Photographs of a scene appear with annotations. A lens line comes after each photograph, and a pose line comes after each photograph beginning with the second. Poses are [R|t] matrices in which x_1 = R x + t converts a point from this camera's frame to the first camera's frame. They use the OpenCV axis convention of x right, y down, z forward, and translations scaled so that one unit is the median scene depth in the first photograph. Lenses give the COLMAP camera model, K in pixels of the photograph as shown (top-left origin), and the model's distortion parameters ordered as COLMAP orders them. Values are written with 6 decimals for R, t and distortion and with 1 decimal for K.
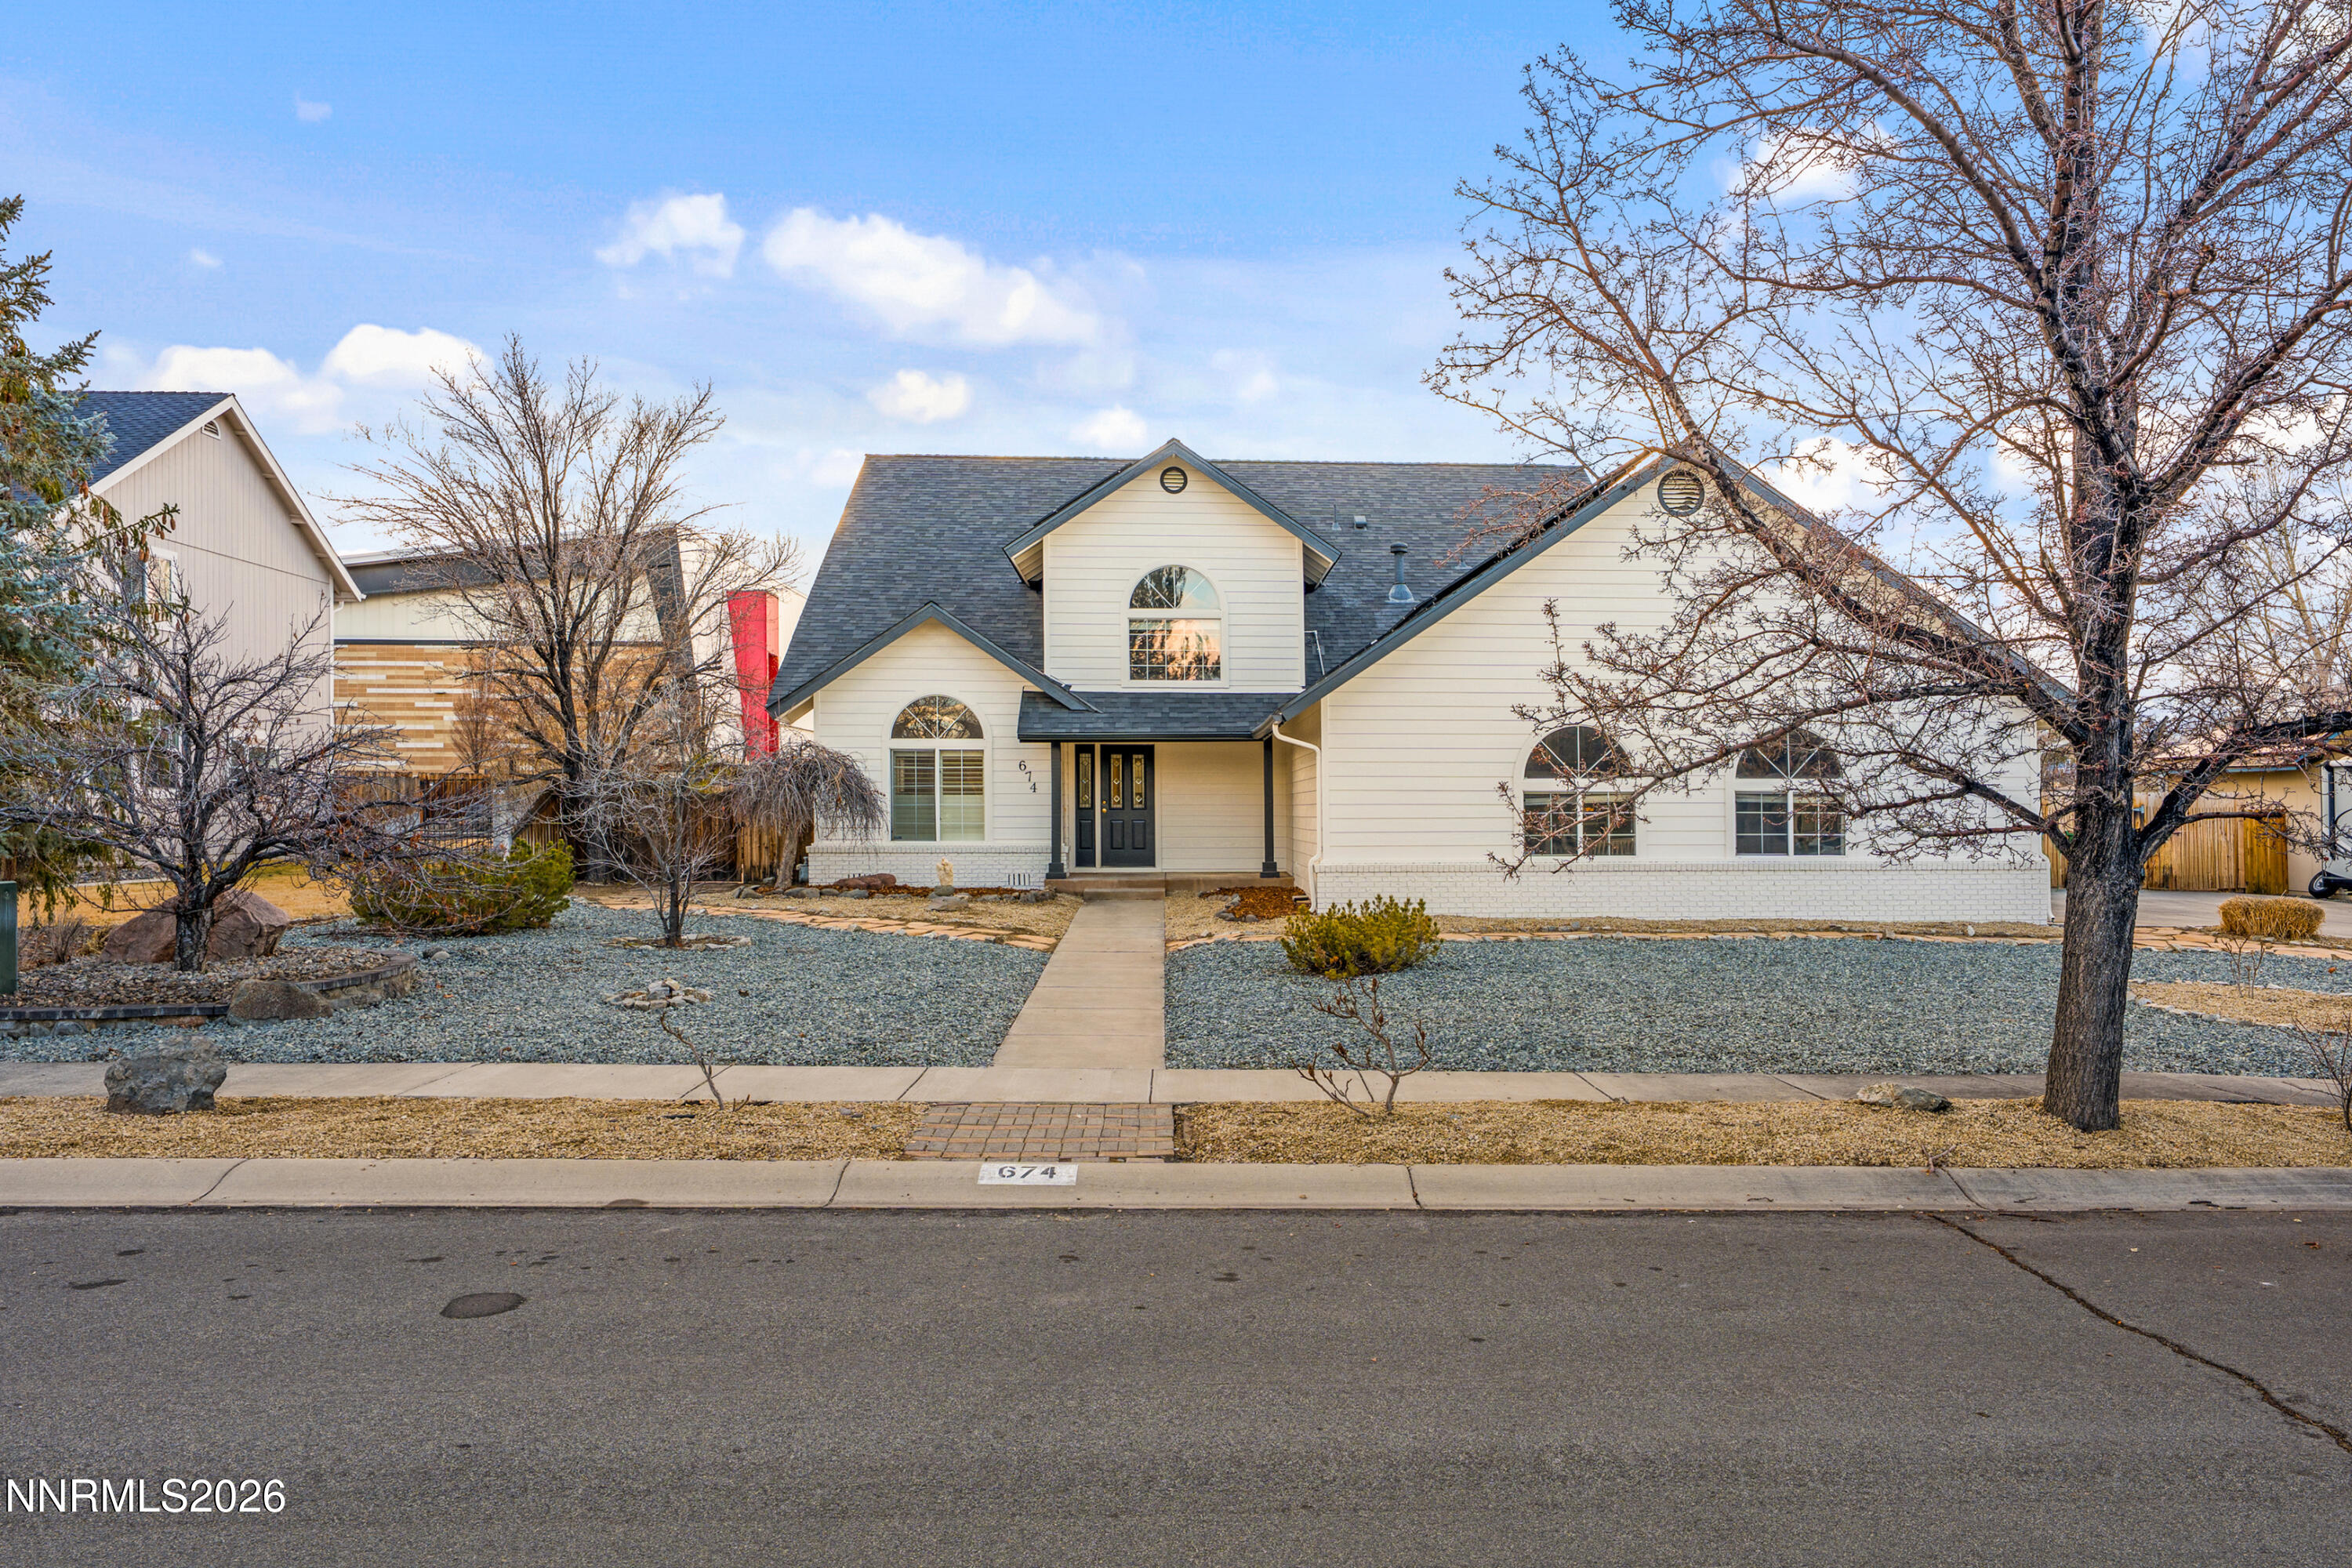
lens RADIAL K [[1625.6, 0, 1174.8], [0, 1625.6, 771.3], [0, 0, 1]] dist [0.003456, -0.000276]
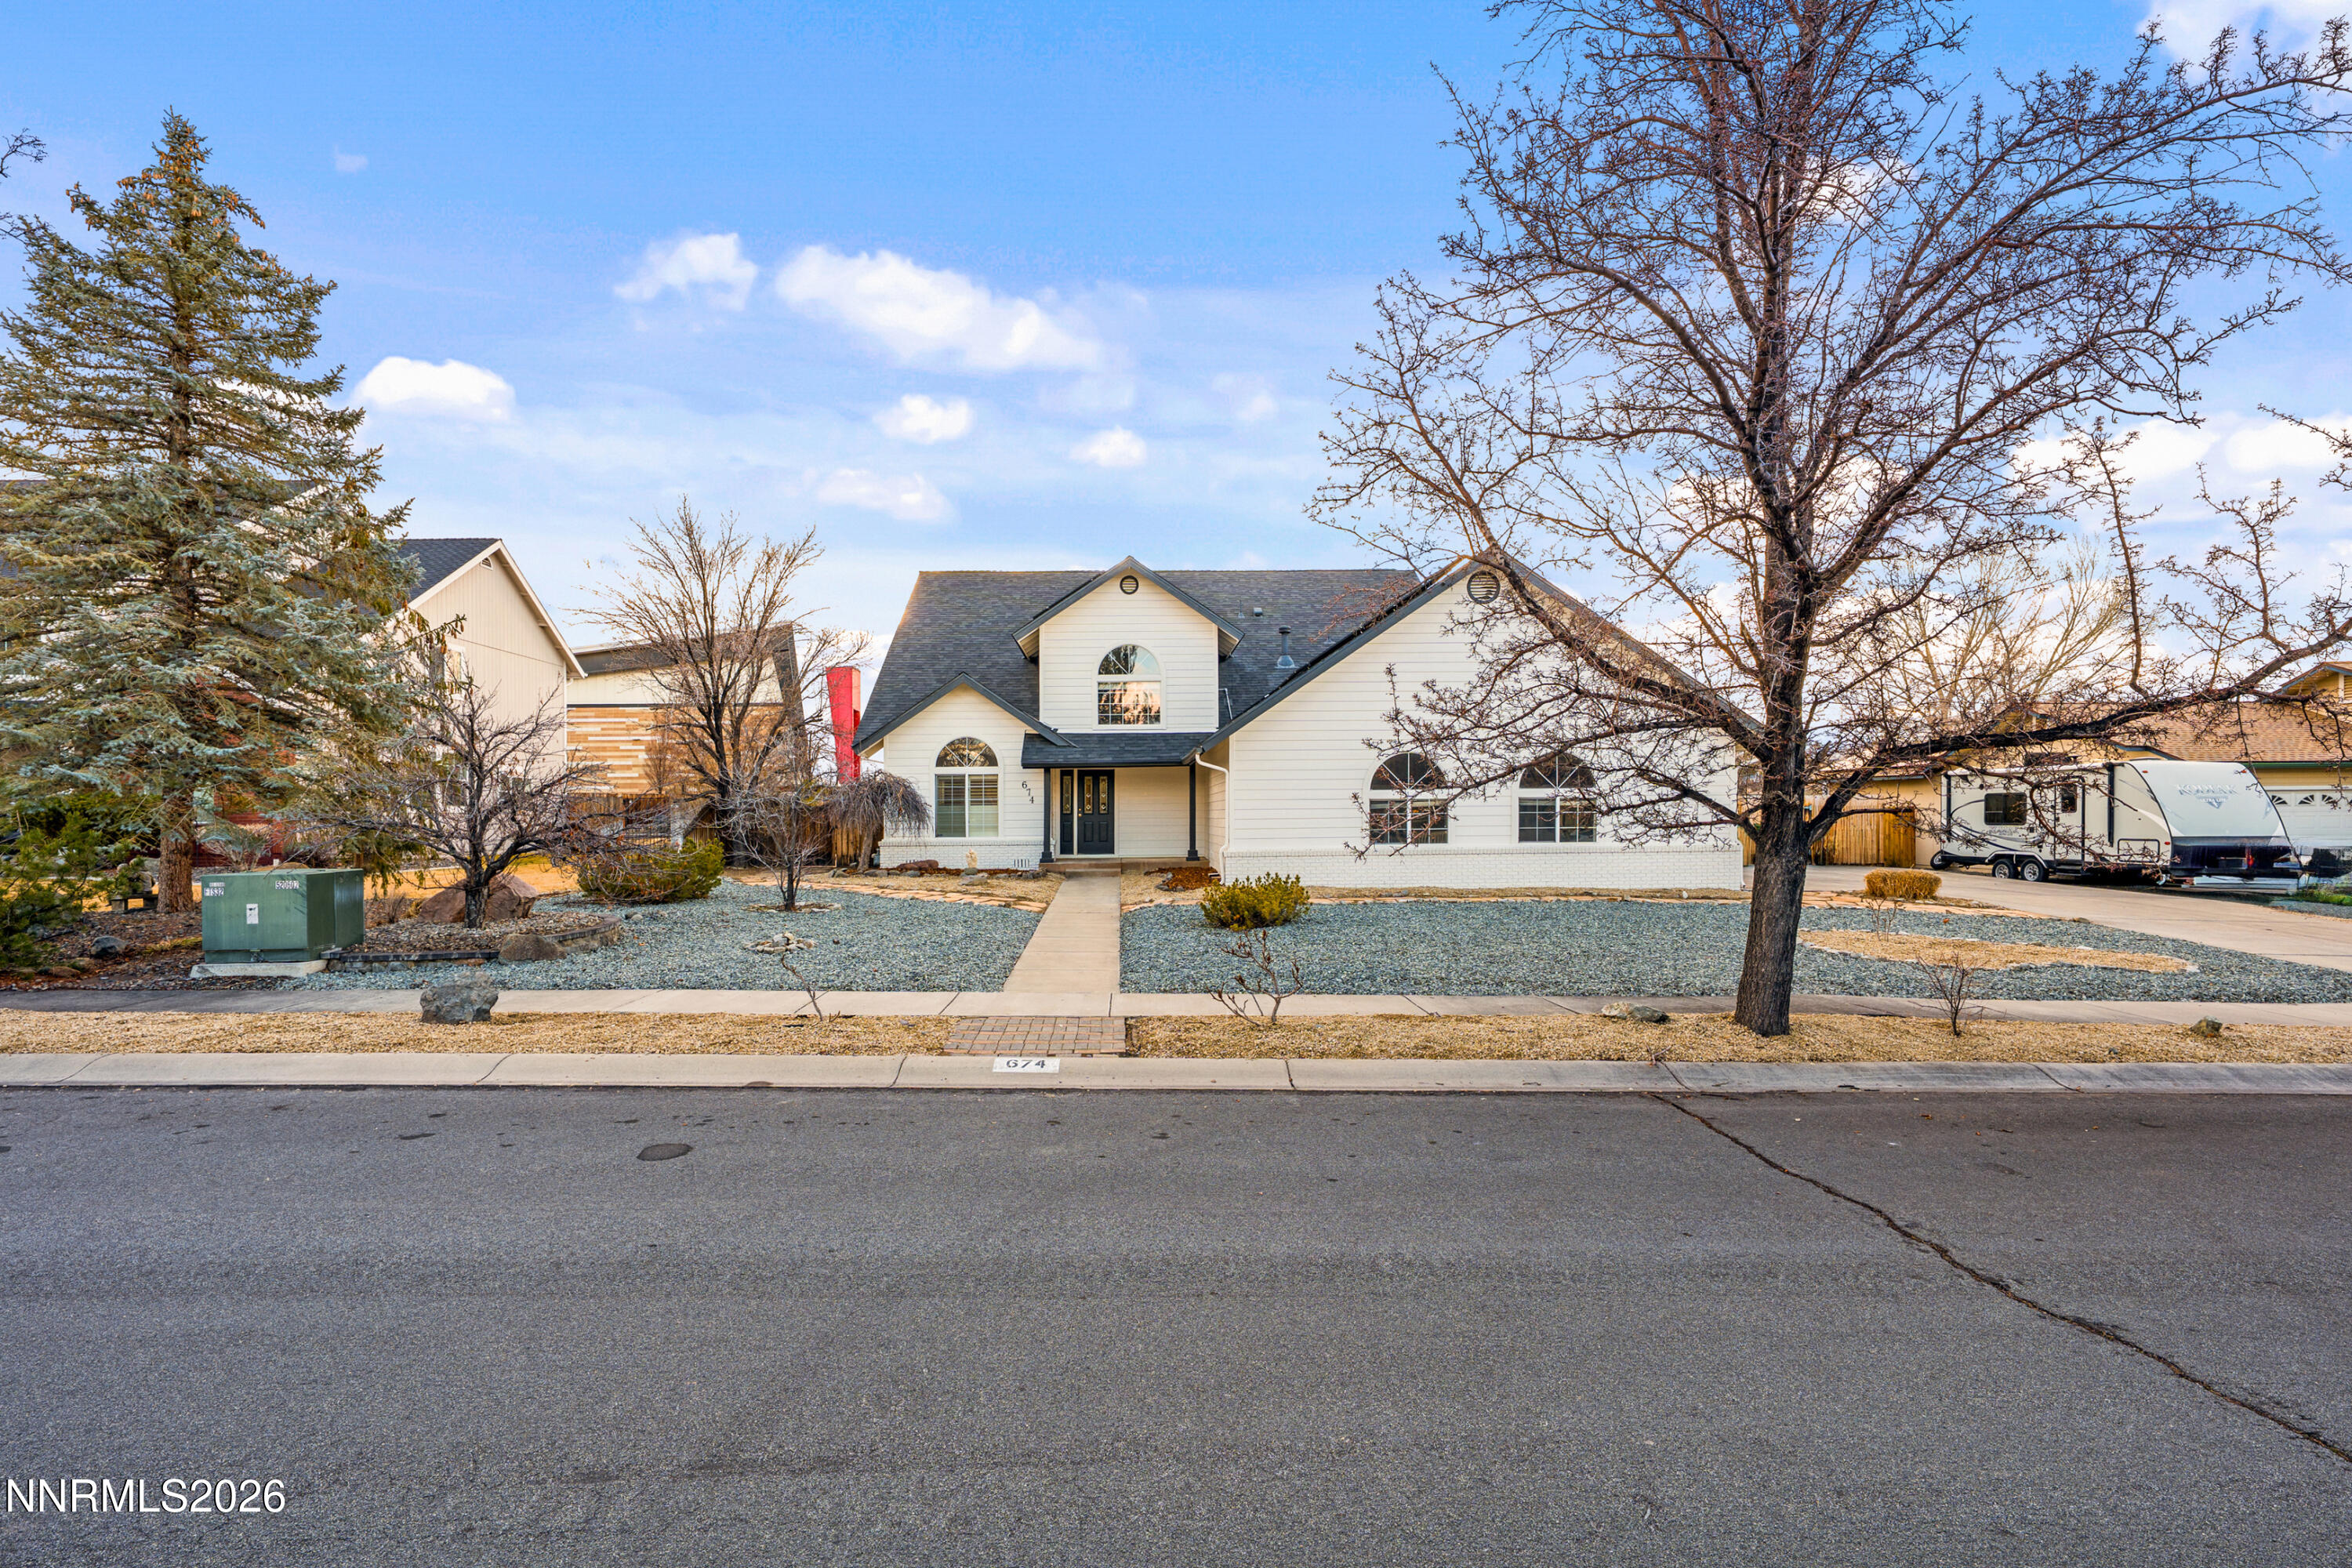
lens RADIAL K [[1139.5, 0, 1180.2], [0, 1139.5, 812.3], [0, 0, 1]] dist [0.000467, 0.000230]
pose [[0.998614, -0.009220, -0.051826, 0.098016], [0.010273, 0.999745, 0.020093, 0.002076], [0.051627, -0.020597, 0.998454, -0.007221]]
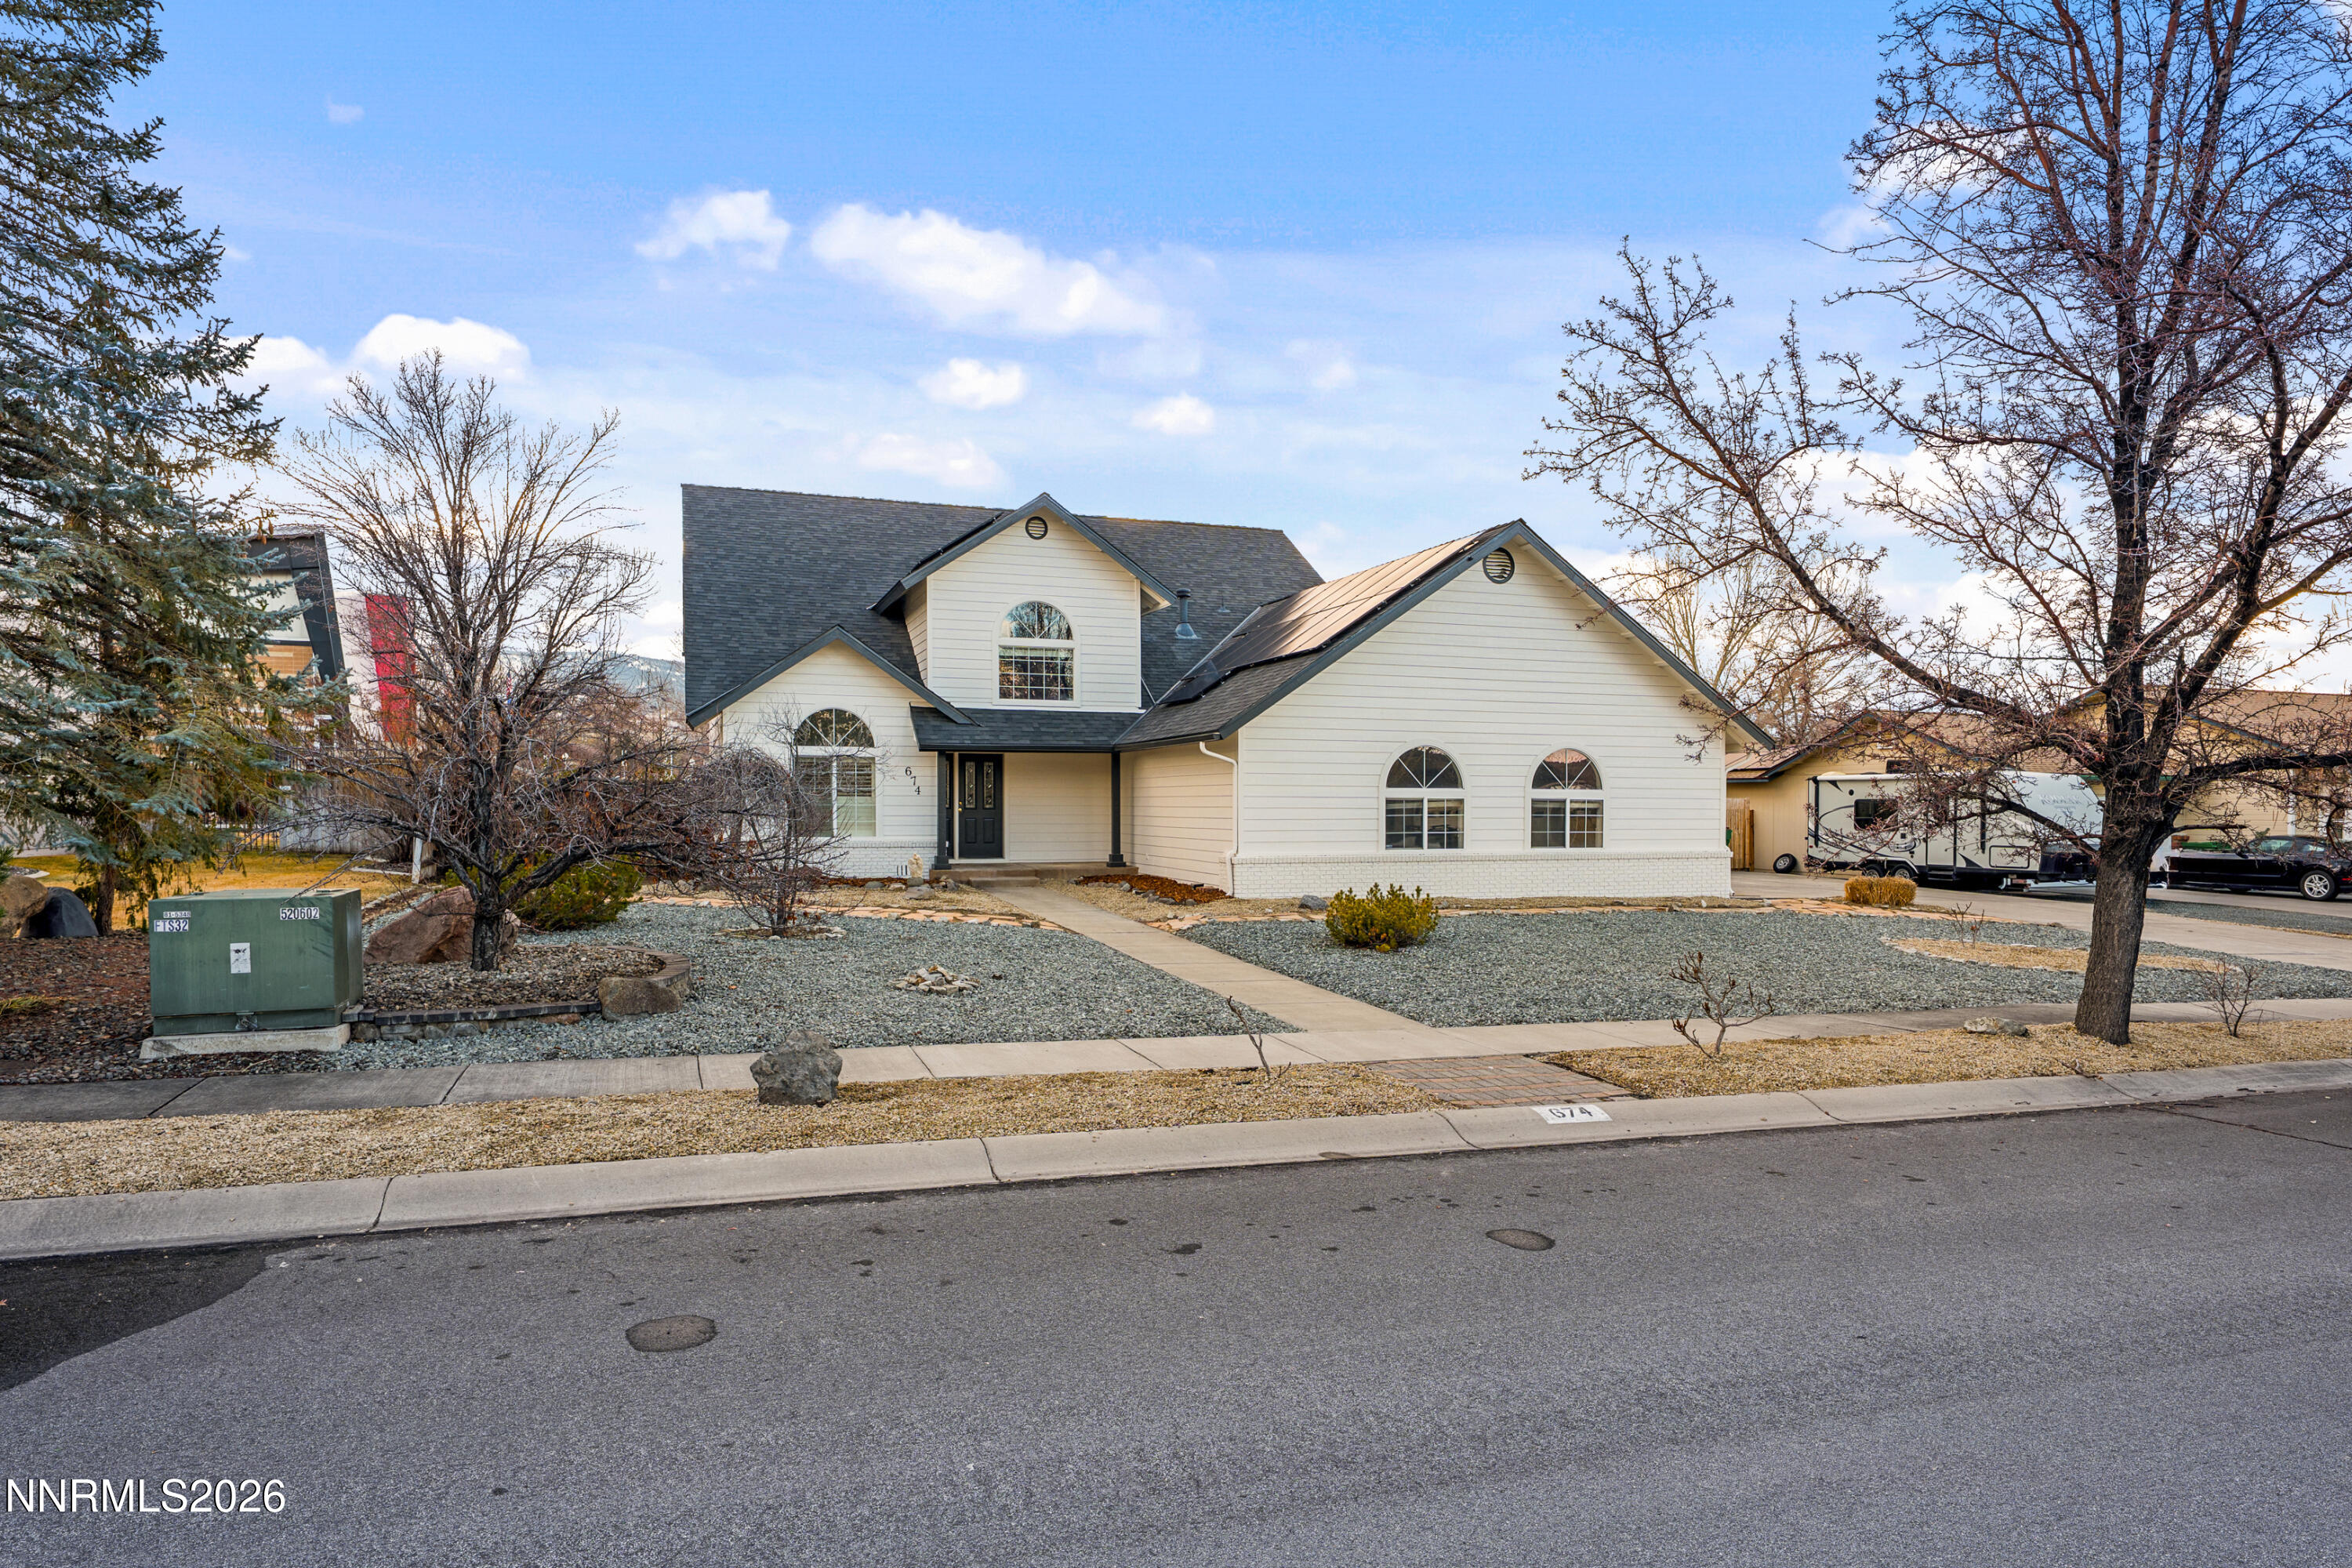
lens RADIAL K [[1377.4, 0, 1174.7], [0, 1377.4, 795.7], [0, 0, 1]] dist [0.007049, -0.001761]
pose [[0.964073, 0.005447, 0.265583, -0.173645], [-0.009792, 0.999839, 0.015037, -0.002656], [-0.265459, -0.017098, 0.963971, 0.015849]]
